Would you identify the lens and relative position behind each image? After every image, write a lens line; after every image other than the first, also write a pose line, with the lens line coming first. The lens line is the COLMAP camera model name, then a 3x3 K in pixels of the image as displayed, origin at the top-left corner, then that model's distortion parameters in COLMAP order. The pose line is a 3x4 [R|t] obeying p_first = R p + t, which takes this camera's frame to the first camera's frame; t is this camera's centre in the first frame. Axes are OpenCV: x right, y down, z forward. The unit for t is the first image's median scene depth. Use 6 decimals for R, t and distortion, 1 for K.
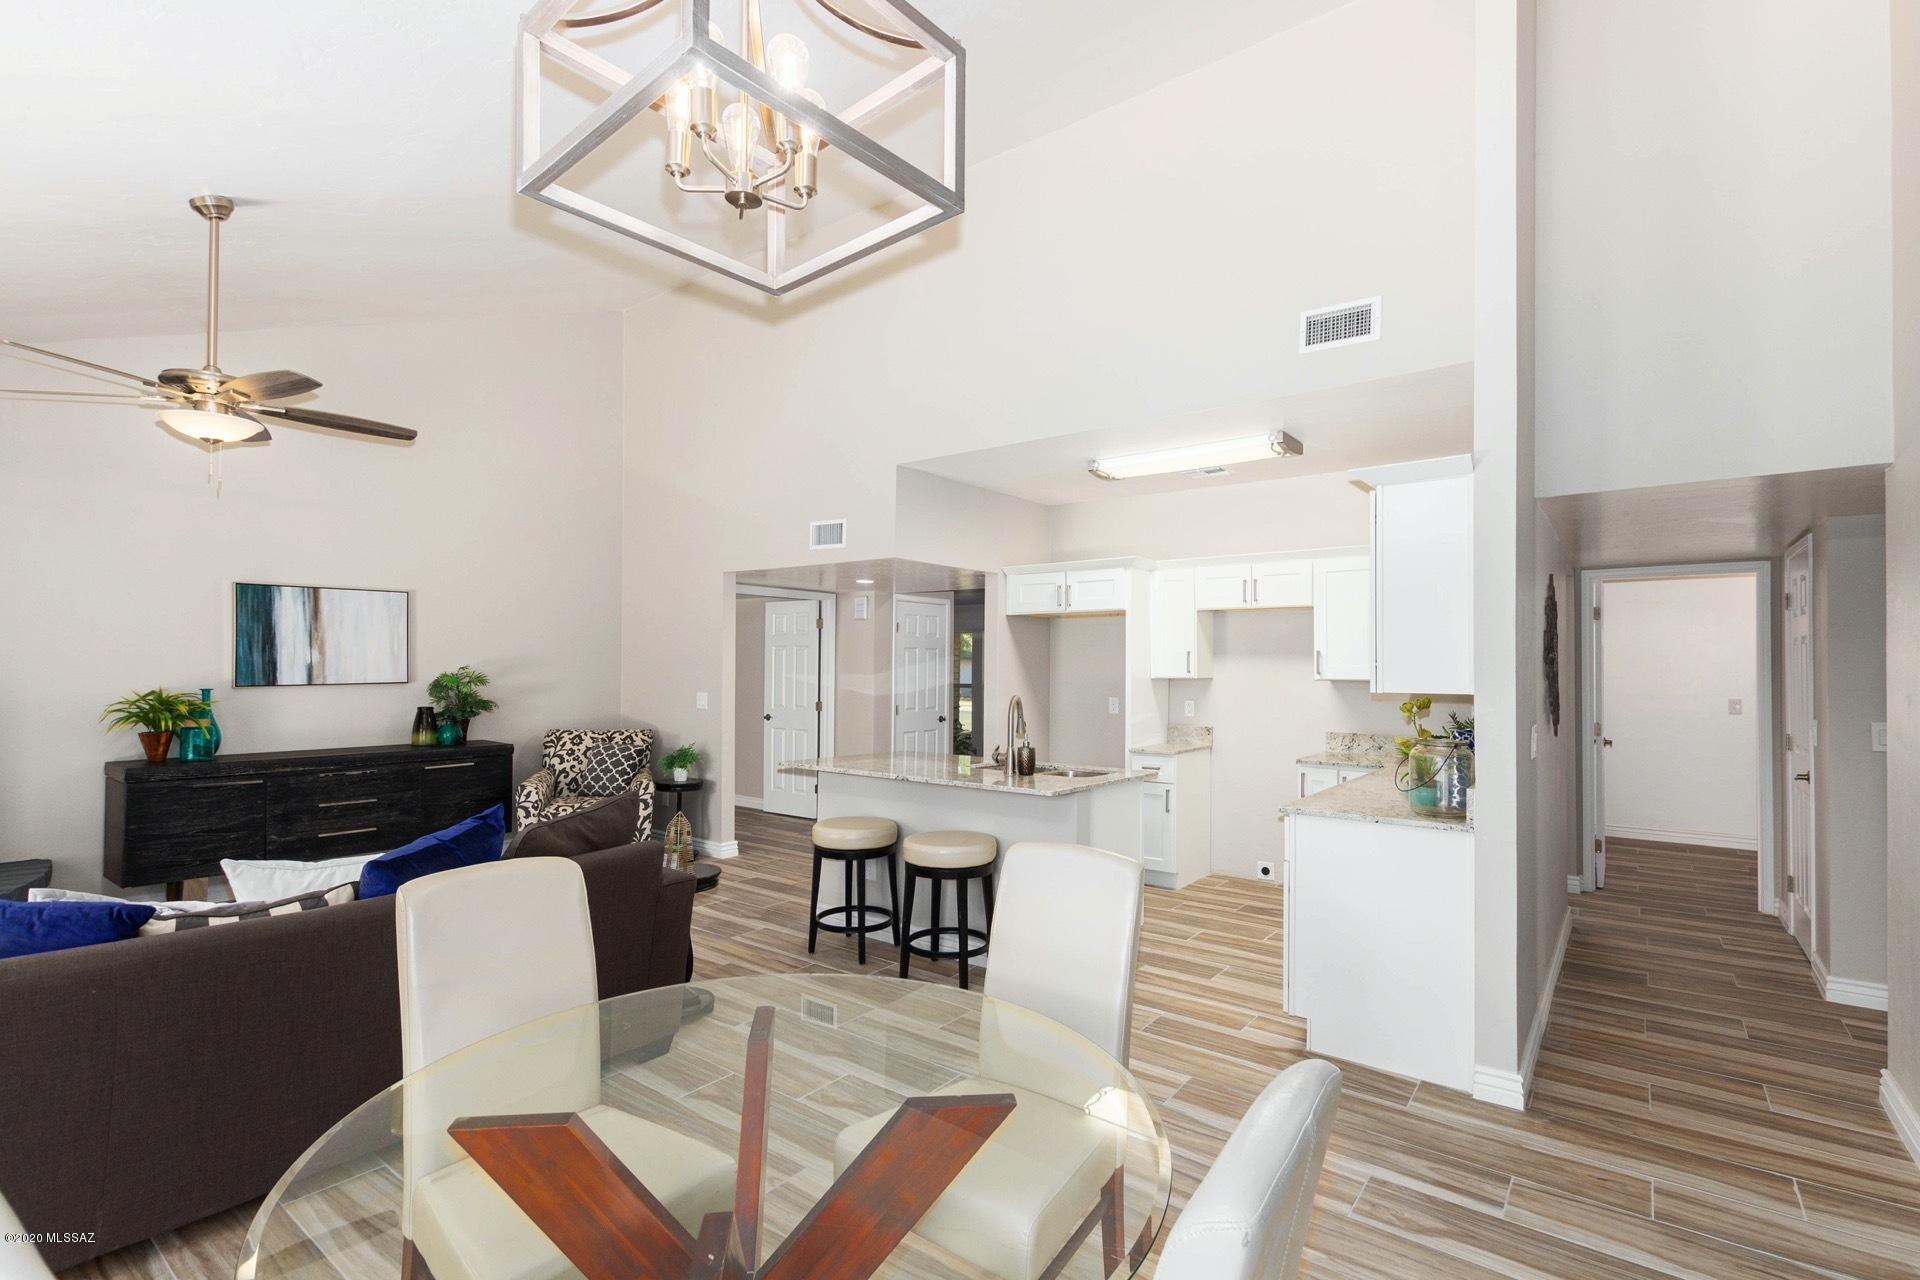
lens RADIAL K [[877.4, 0, 953.8], [0, 877.4, 644.2], [0, 0, 1]] dist [0.001209, -0.000200]
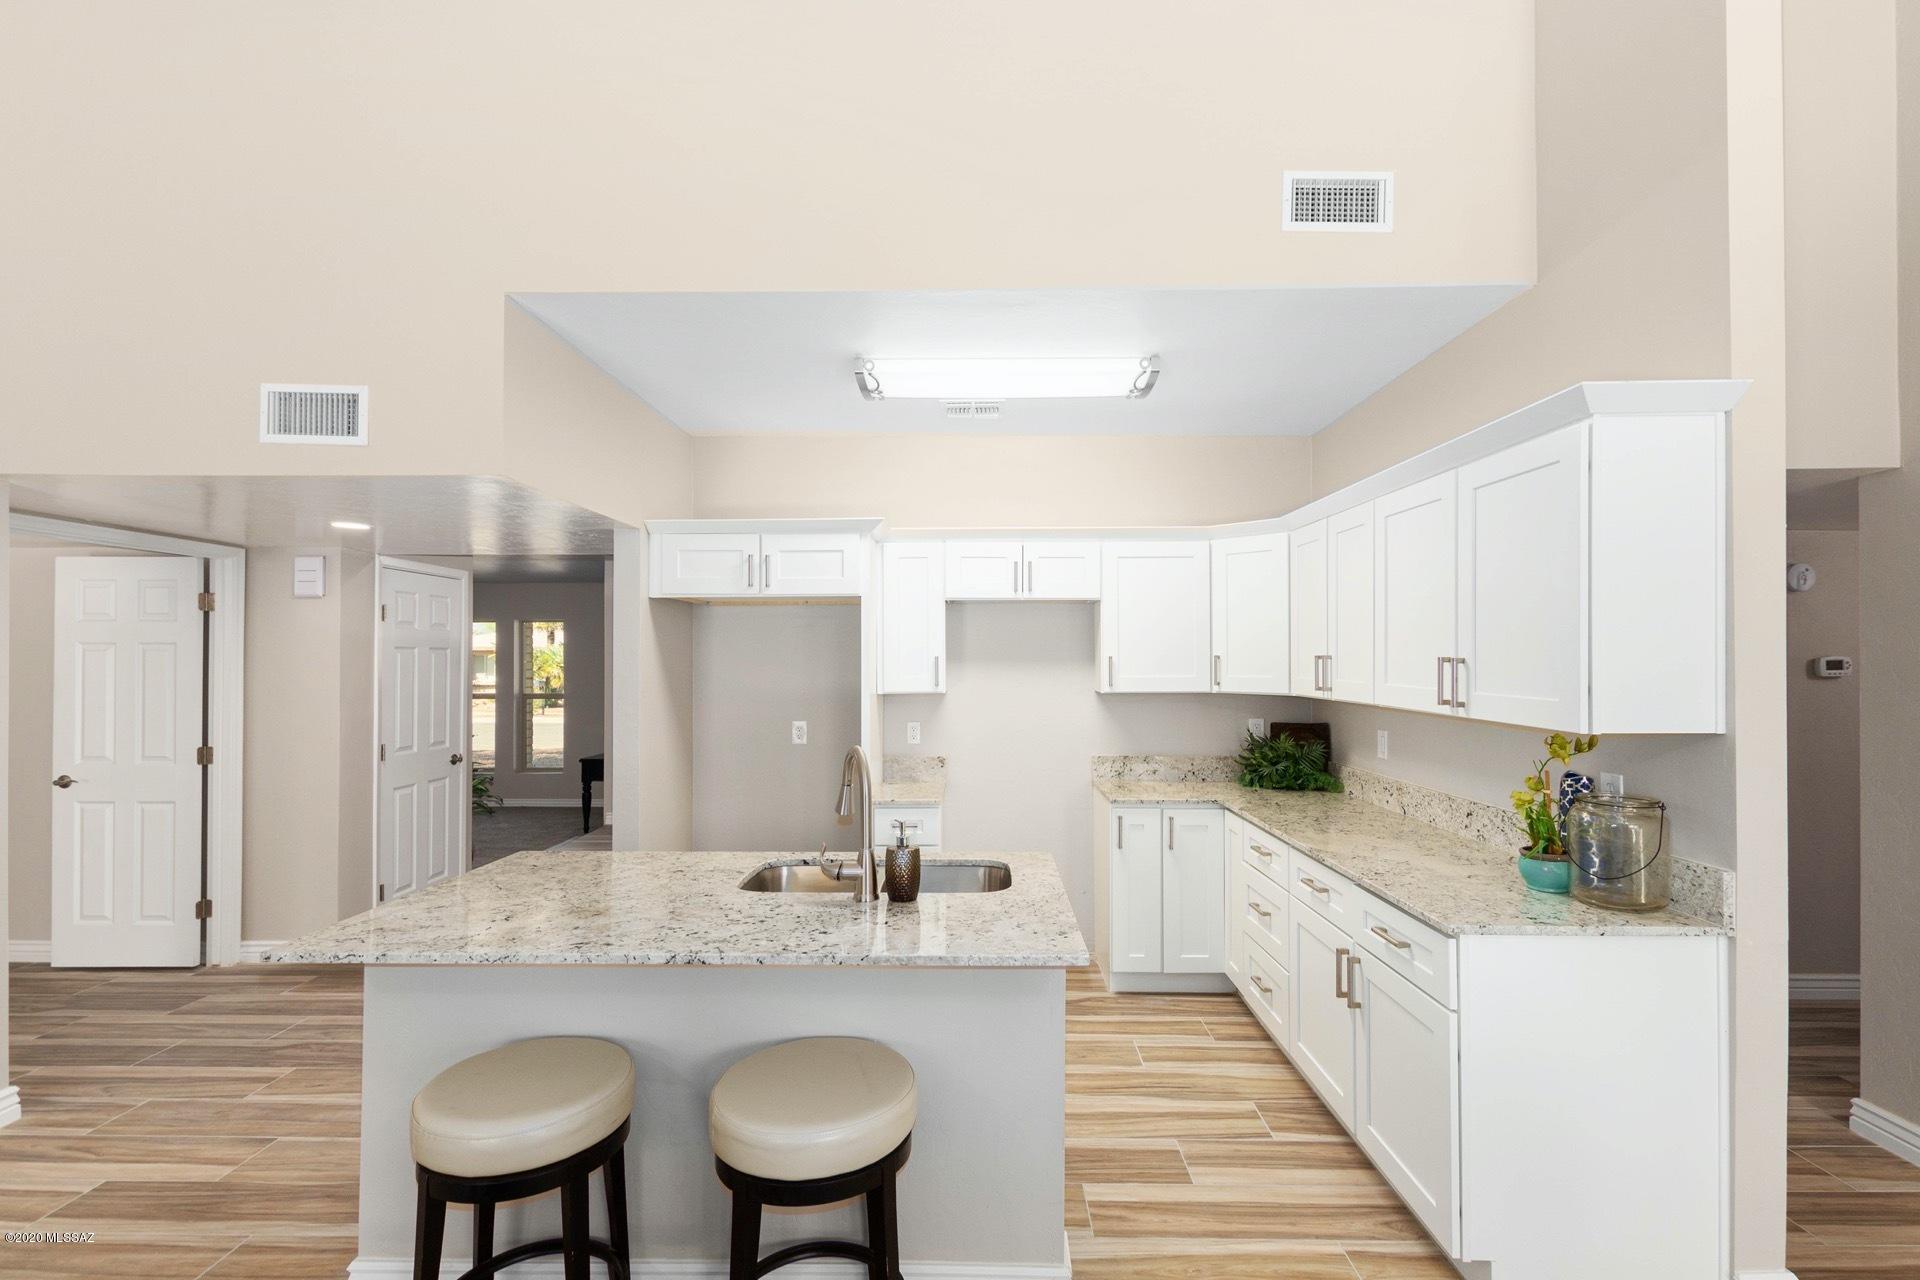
lens RADIAL K [[877.4, 0, 964.9], [0, 877.4, 648.9], [0, 0, 1]] dist [0.001209, -0.000200]
pose [[0.797662, 0.001179, 0.603104, -0.149347], [-0.008565, 0.999919, 0.009373, -0.005126], [-0.603044, -0.012643, 0.797608, 0.406036]]
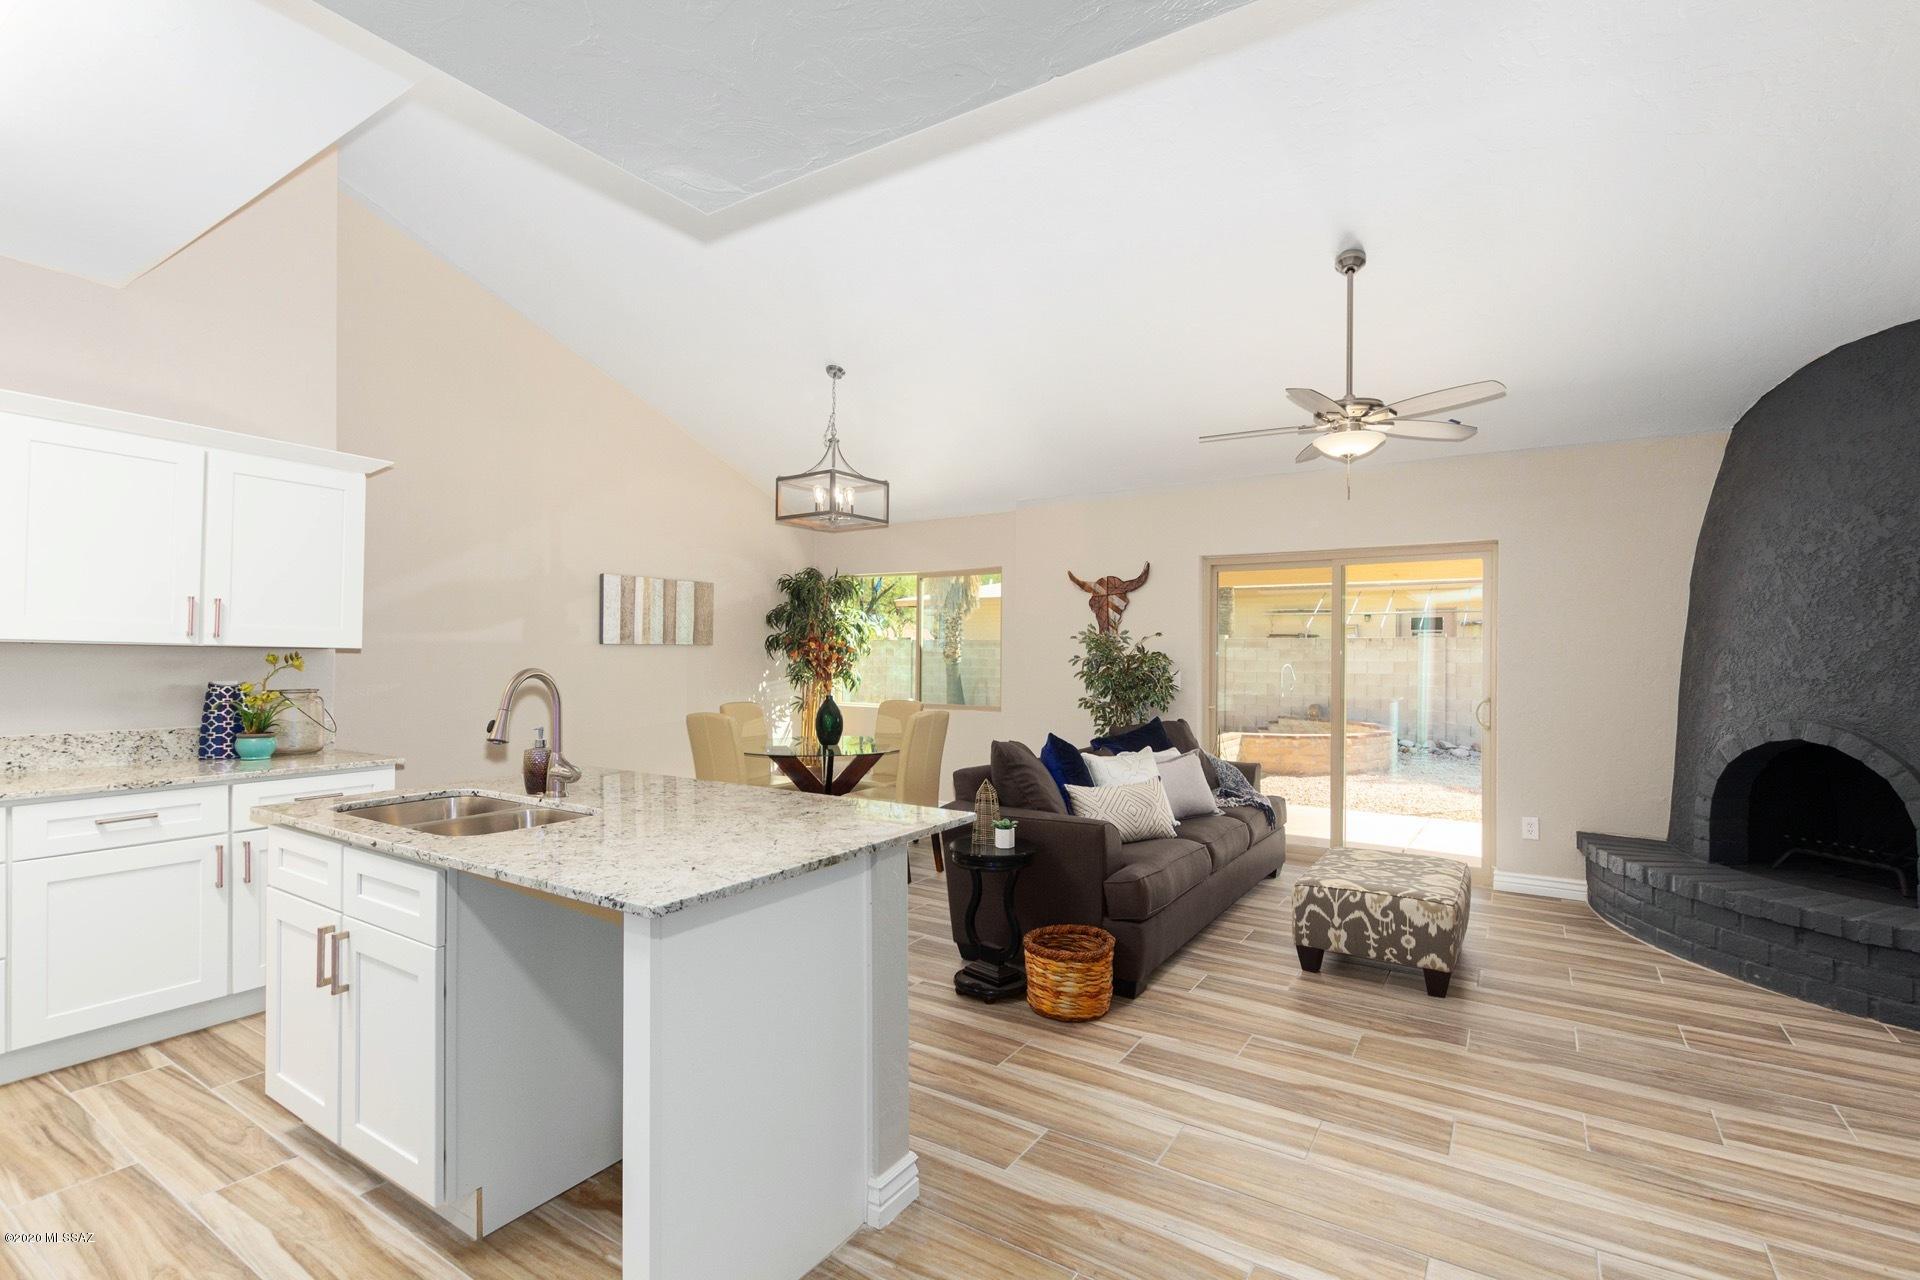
lens RADIAL K [[877.4, 0, 964.0], [0, 877.4, 642.6], [0, 0, 1]] dist [0.001209, -0.000200]
pose [[-0.997383, -0.001106, -0.072296, -0.125769], [0.000211, 0.999834, -0.018206, 0.041841], [0.072304, -0.018174, -0.997217, 1.195692]]
